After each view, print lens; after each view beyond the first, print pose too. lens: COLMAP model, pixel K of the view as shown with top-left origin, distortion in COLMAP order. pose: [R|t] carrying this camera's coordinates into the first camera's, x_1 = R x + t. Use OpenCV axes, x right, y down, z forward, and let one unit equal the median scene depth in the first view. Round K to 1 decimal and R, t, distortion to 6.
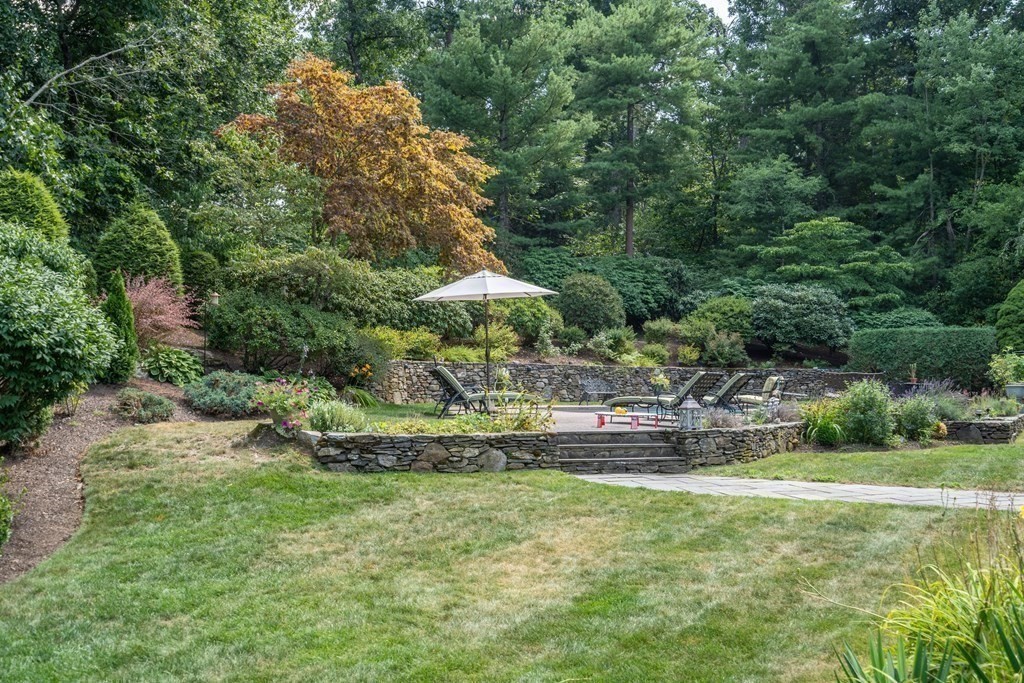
lens RADIAL K [[1041.4, 0, 511.8], [0, 1041.4, 342.4], [0, 0, 1]] dist [0.006059, 0.000000]
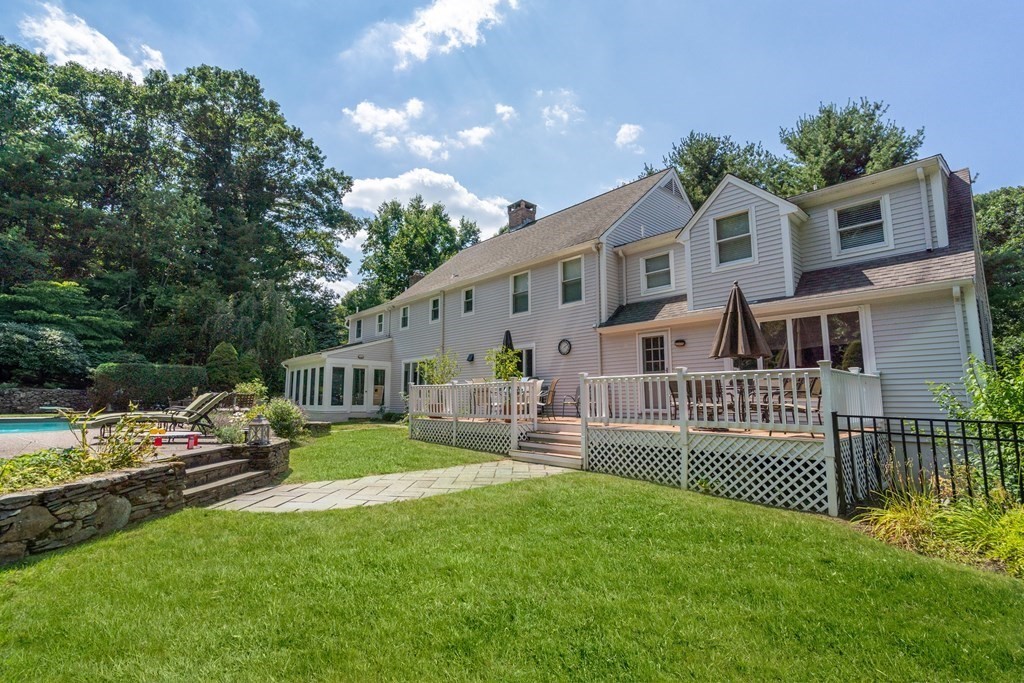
lens RADIAL K [[472.2, 0, 509.0], [0, 472.2, 338.9], [0, 0, 1]] dist [0.000899, -0.000114]
pose [[0.337187, 0.116665, 0.934181, -0.090595], [-0.035246, 0.993161, -0.111309, 0.007714], [-0.940778, 0.004606, 0.338992, 0.235637]]
